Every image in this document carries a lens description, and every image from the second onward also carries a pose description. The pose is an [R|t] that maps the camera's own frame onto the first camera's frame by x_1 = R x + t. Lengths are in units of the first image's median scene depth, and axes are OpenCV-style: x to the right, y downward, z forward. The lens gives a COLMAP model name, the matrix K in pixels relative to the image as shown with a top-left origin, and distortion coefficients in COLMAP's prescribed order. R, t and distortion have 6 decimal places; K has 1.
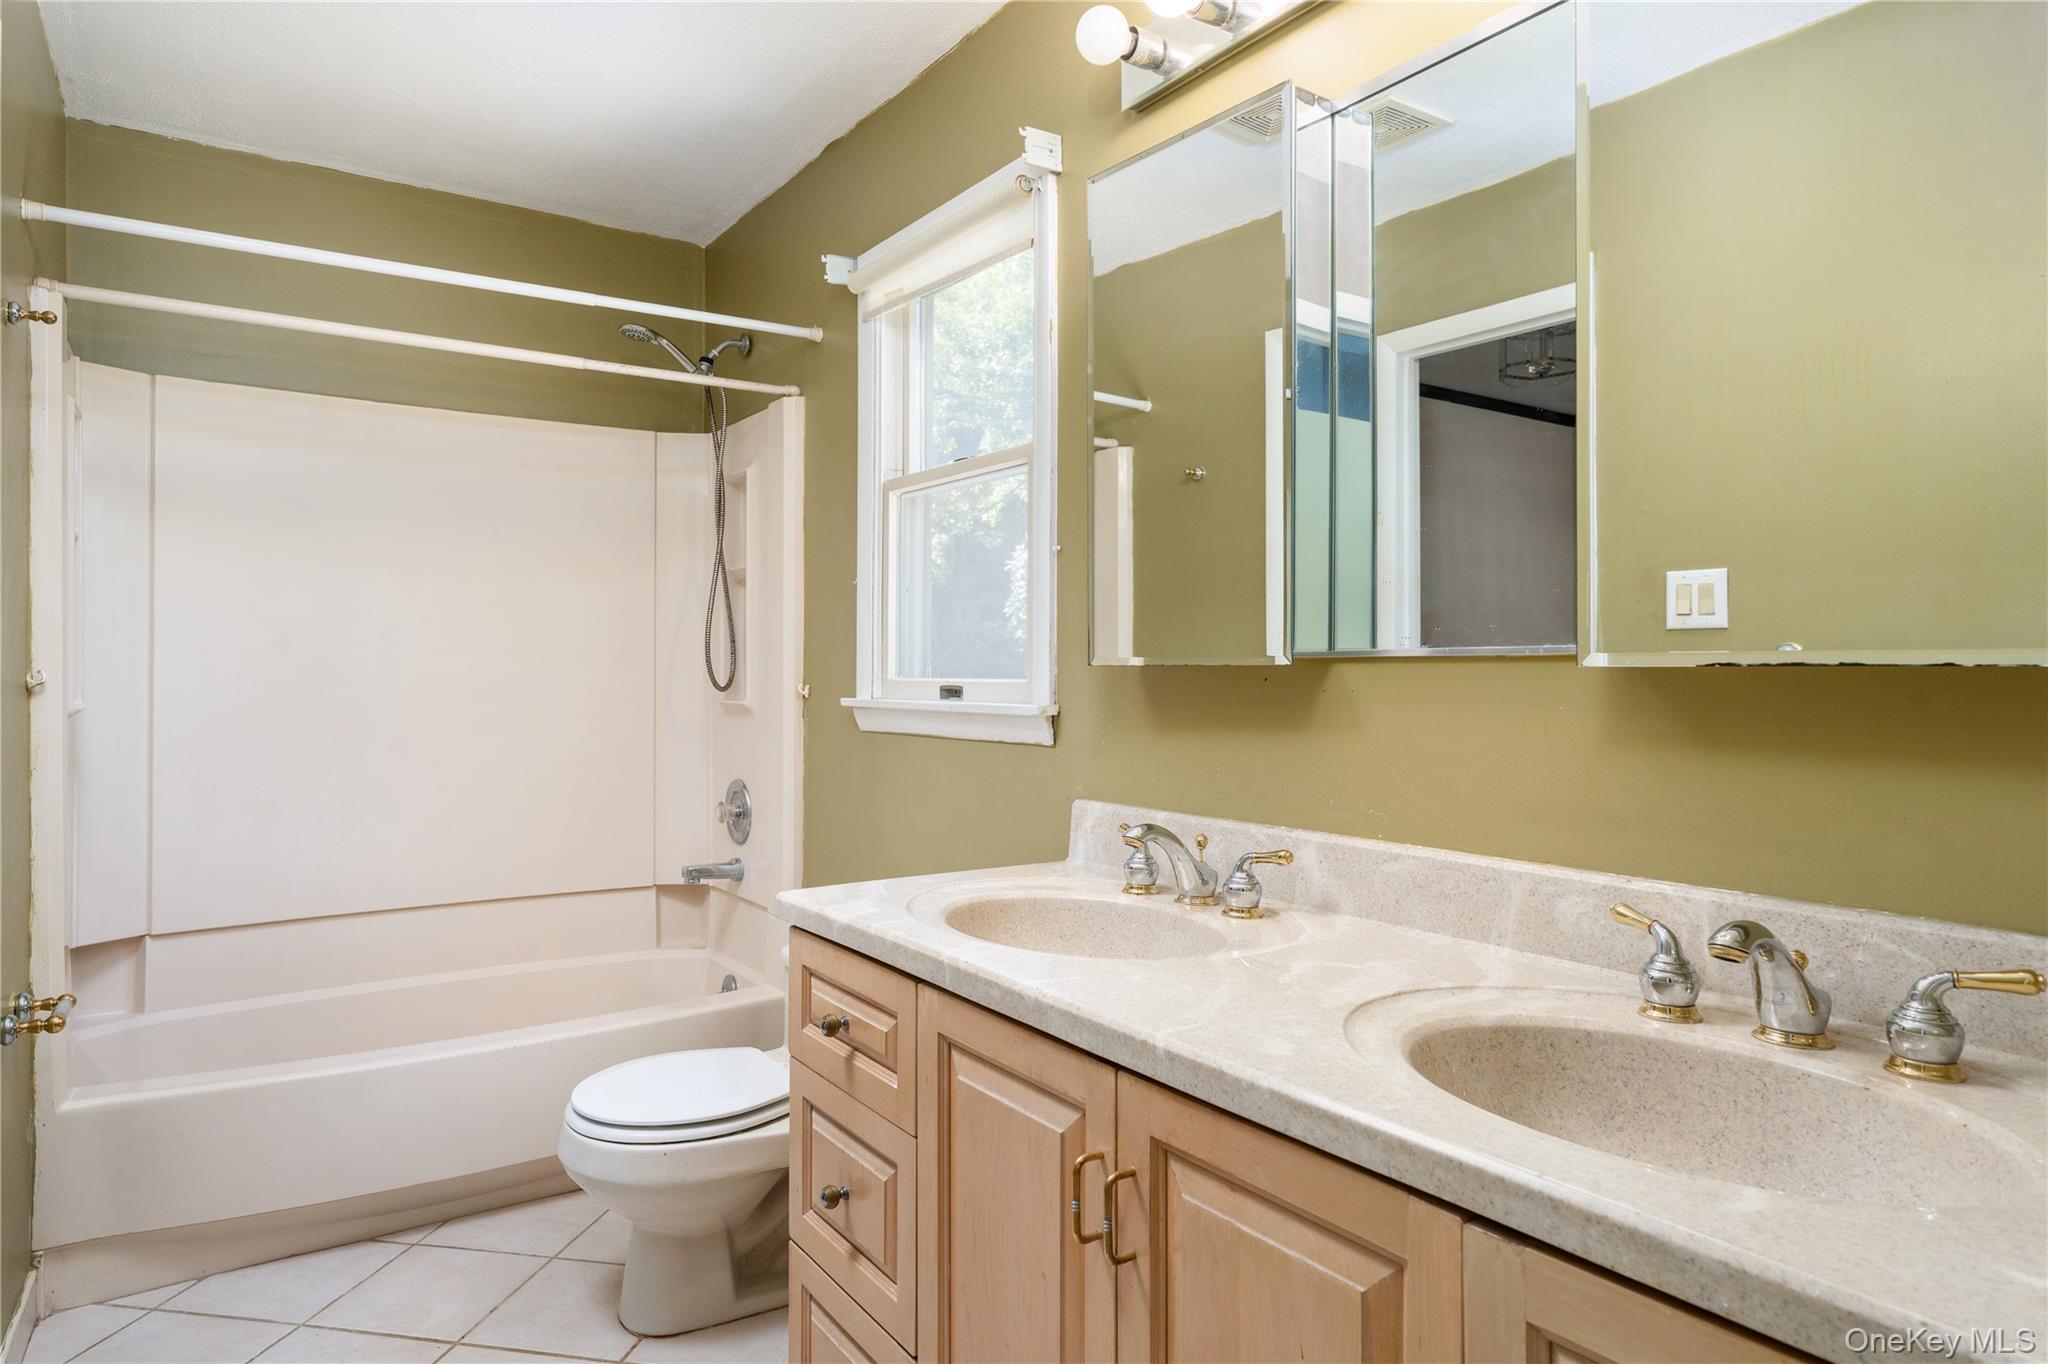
lens RADIAL K [[1229.2, 0, 1024.0], [0, 1229.2, 682.0], [0, 0, 1]] dist [0.002306, 0.000397]
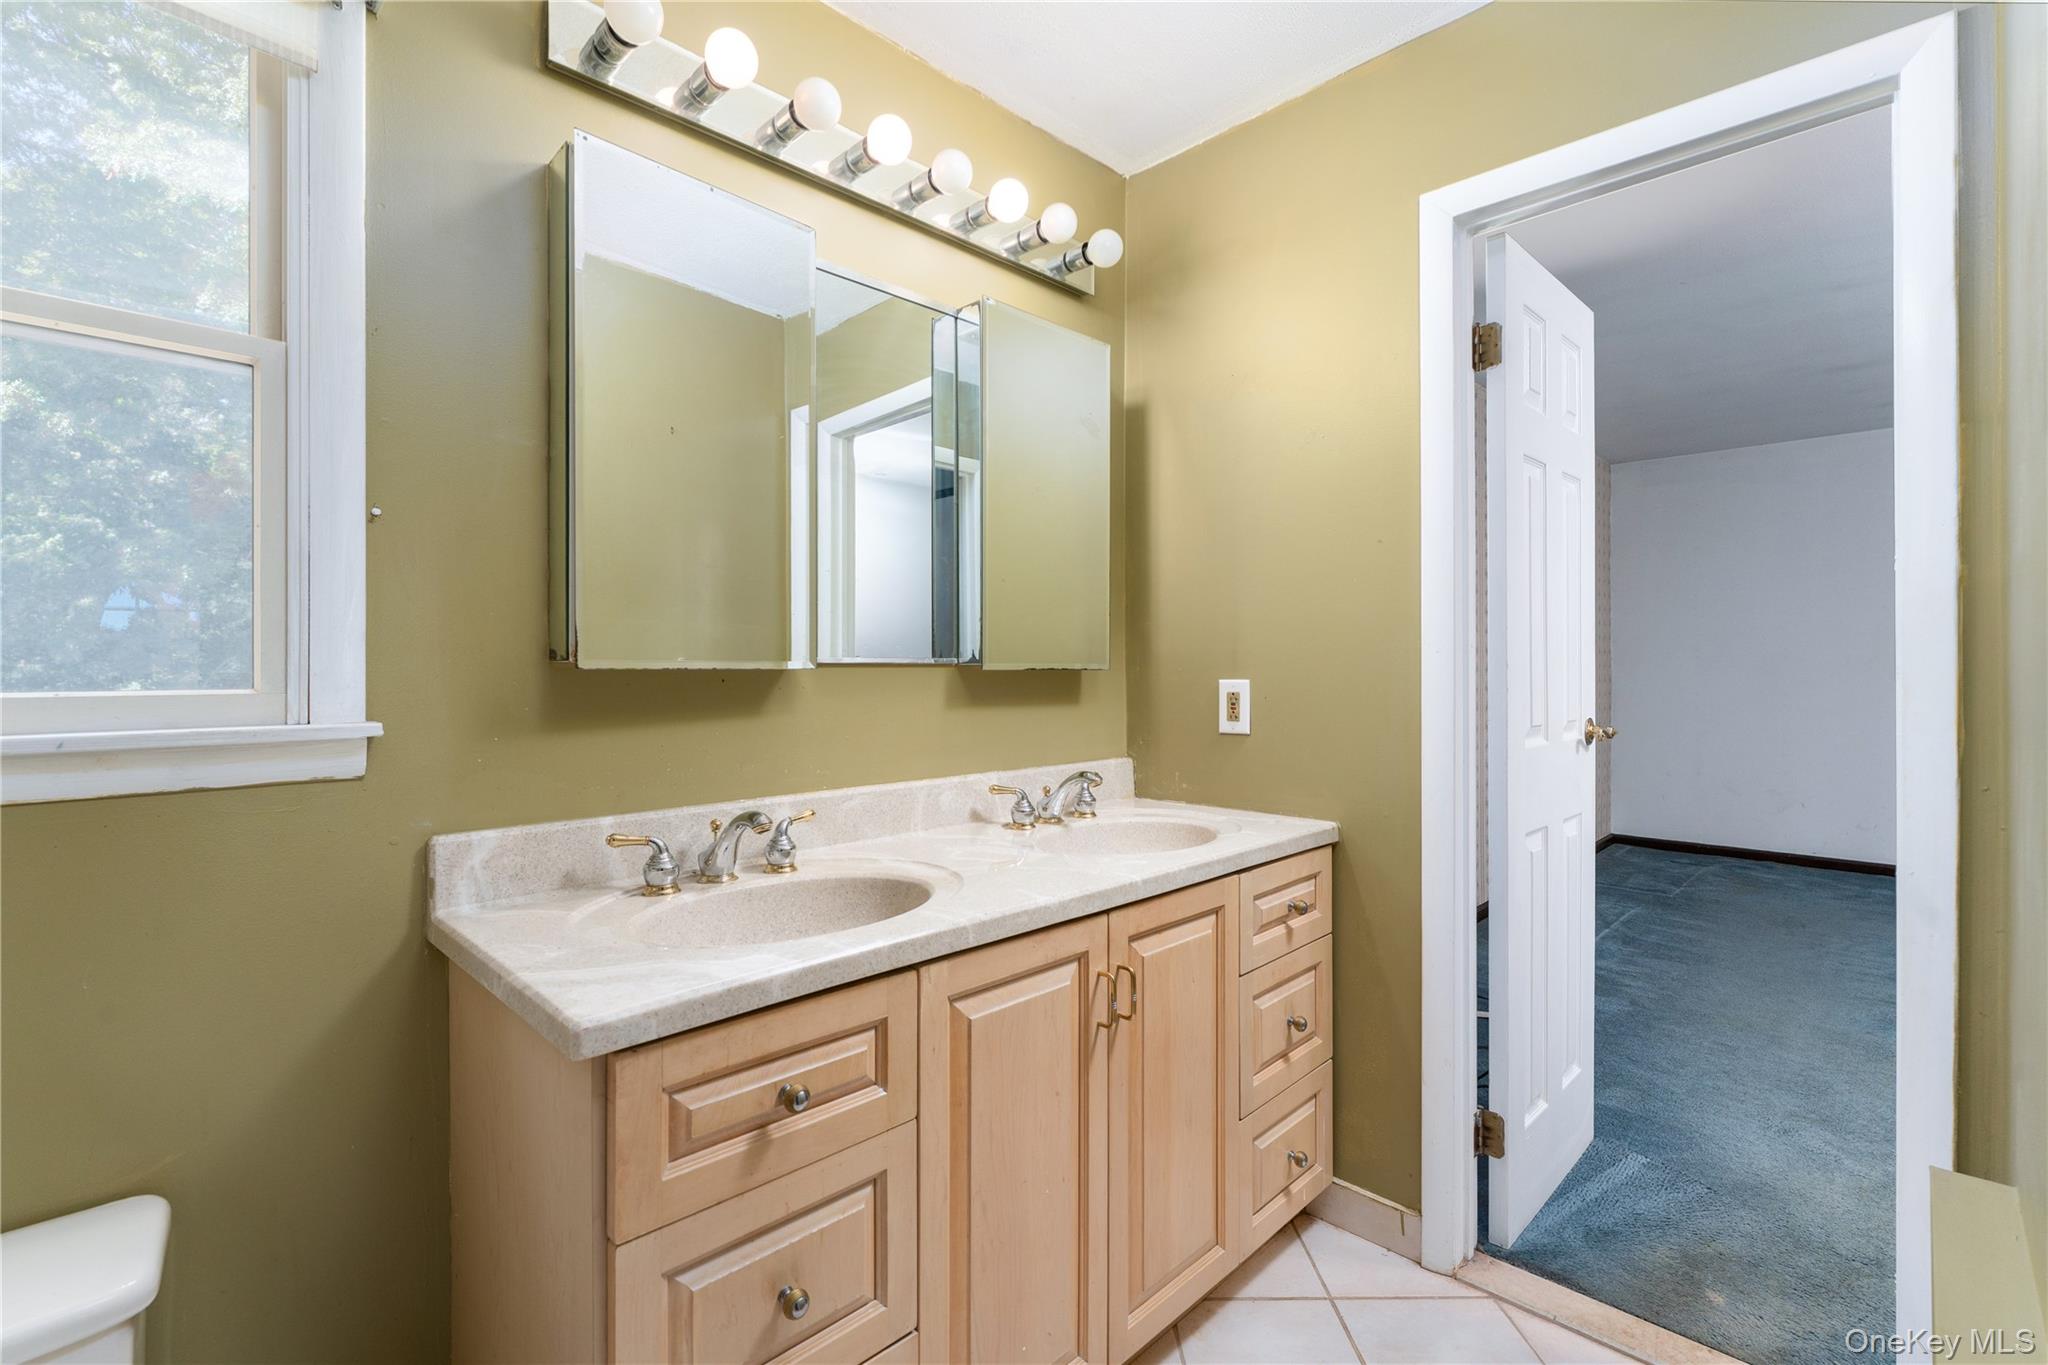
lens RADIAL K [[908.1, 0, 1021.7], [0, 908.1, 671.1], [0, 0, 1]] dist [-0.000810, -0.000090]
pose [[-0.187613, -0.001383, 0.982242, -0.923259], [0.012503, 0.999915, 0.003796, -0.014605], [-0.982163, 0.012993, -0.187580, 1.117913]]
